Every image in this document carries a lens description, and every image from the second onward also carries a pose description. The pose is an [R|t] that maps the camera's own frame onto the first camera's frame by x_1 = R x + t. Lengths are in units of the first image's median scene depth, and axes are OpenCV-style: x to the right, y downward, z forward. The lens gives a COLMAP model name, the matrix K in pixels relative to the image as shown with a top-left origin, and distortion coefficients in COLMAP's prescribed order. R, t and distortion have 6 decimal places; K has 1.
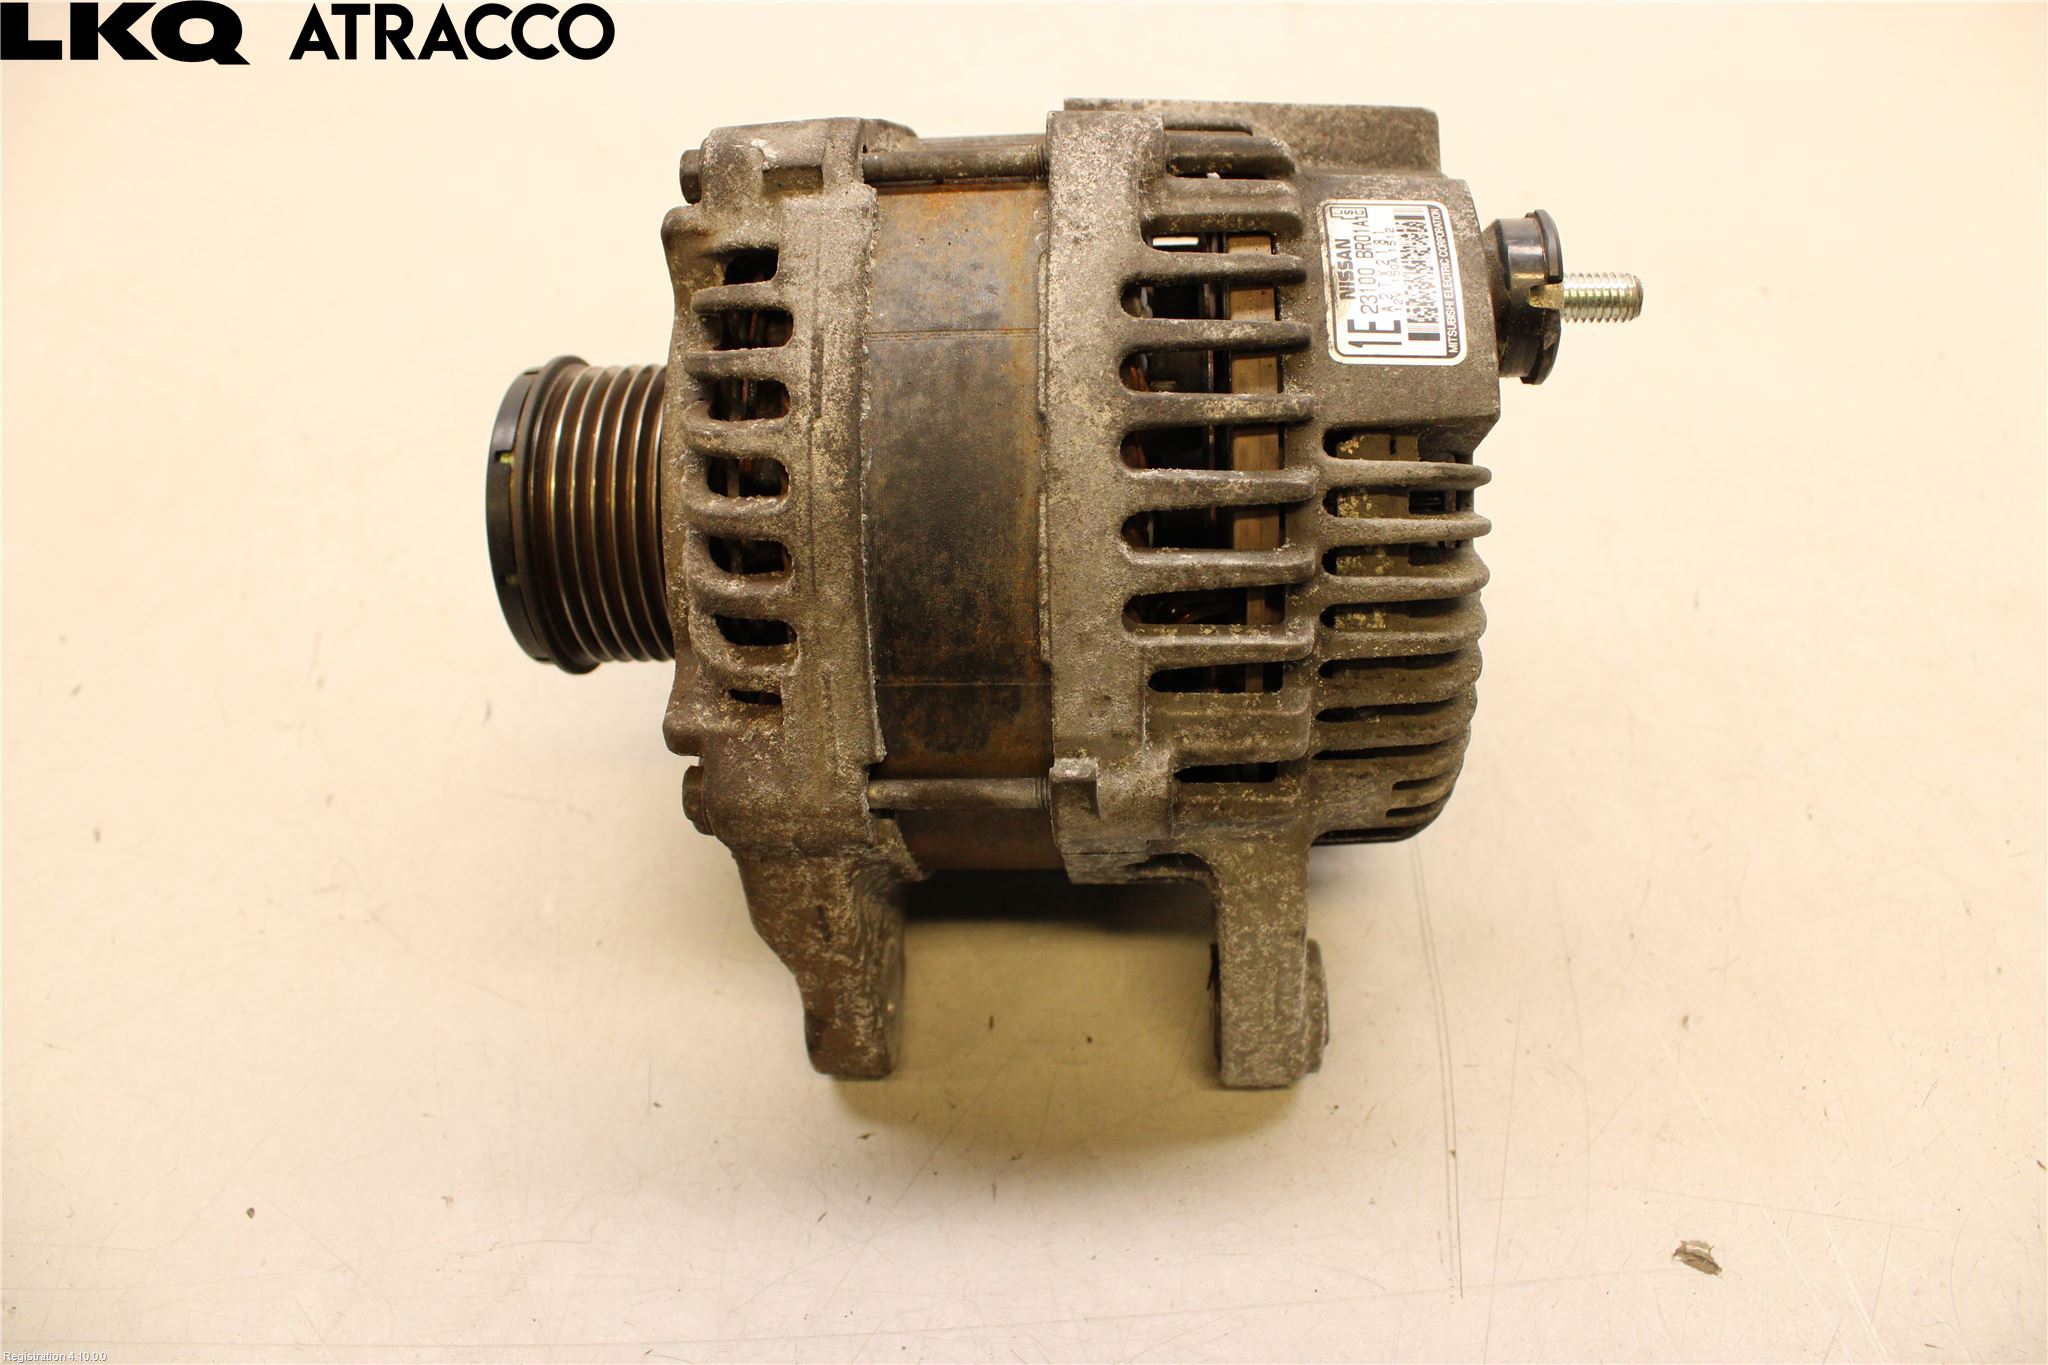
lens RADIAL K [[1619.1, 0, 1024.0], [0, 1619.1, 682.5], [0, 0, 1]] dist [-0.145236, 0.001259]
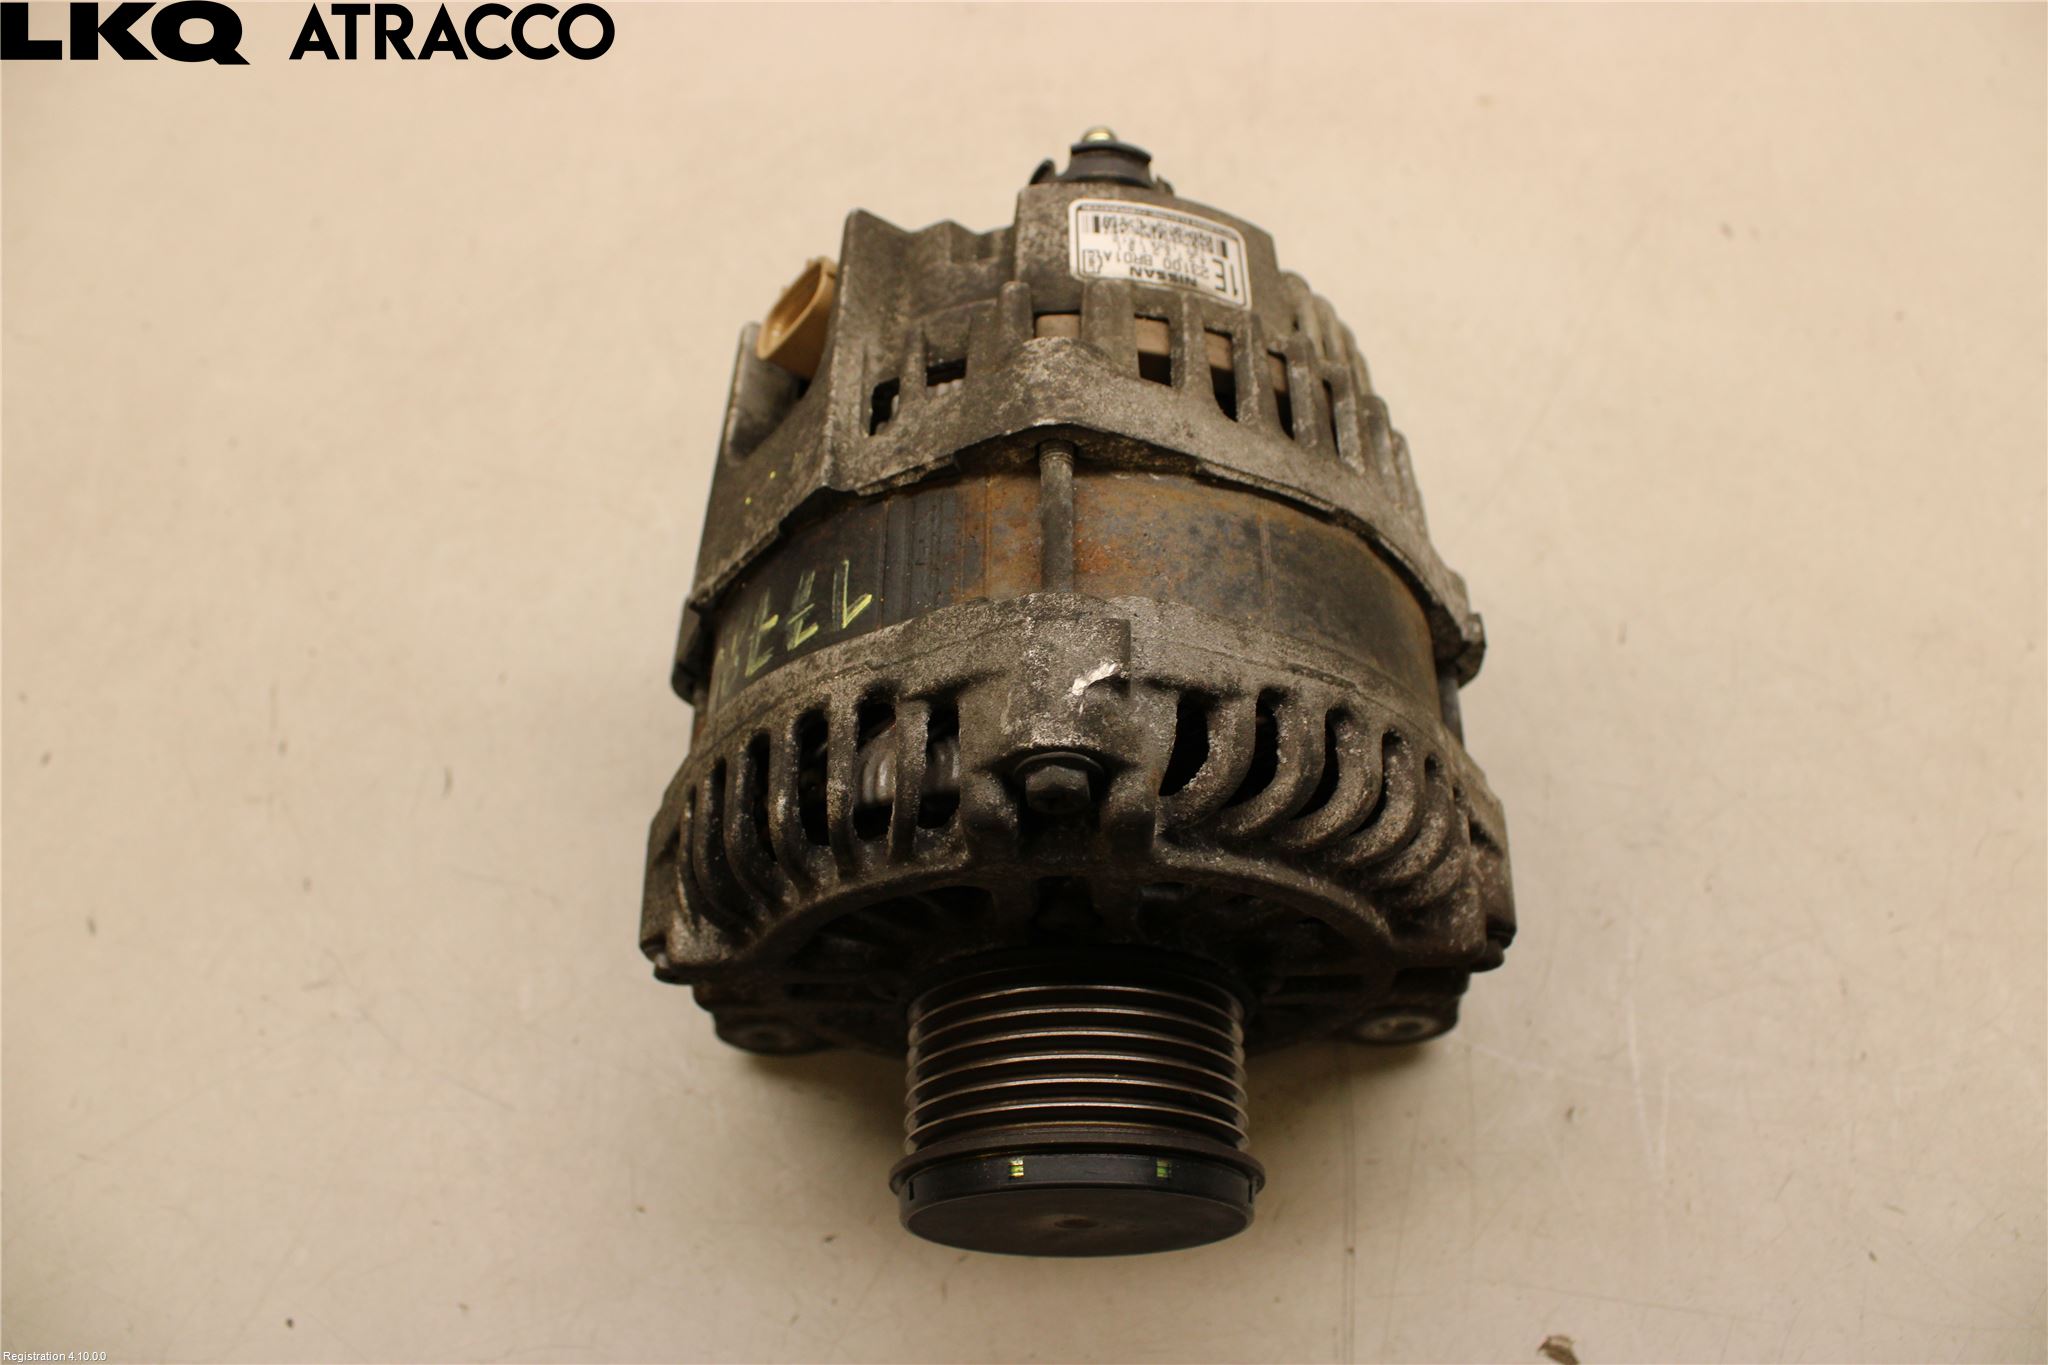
lens RADIAL K [[1619.1, 0, 1024.0], [0, 1619.1, 682.5], [0, 0, 1]] dist [-0.145236, 0.001259]
pose [[-0.044706, -0.834418, 0.549315, -0.671894], [0.753664, 0.332757, 0.566800, -0.895906], [-0.655737, 0.439339, 0.613995, 0.493313]]
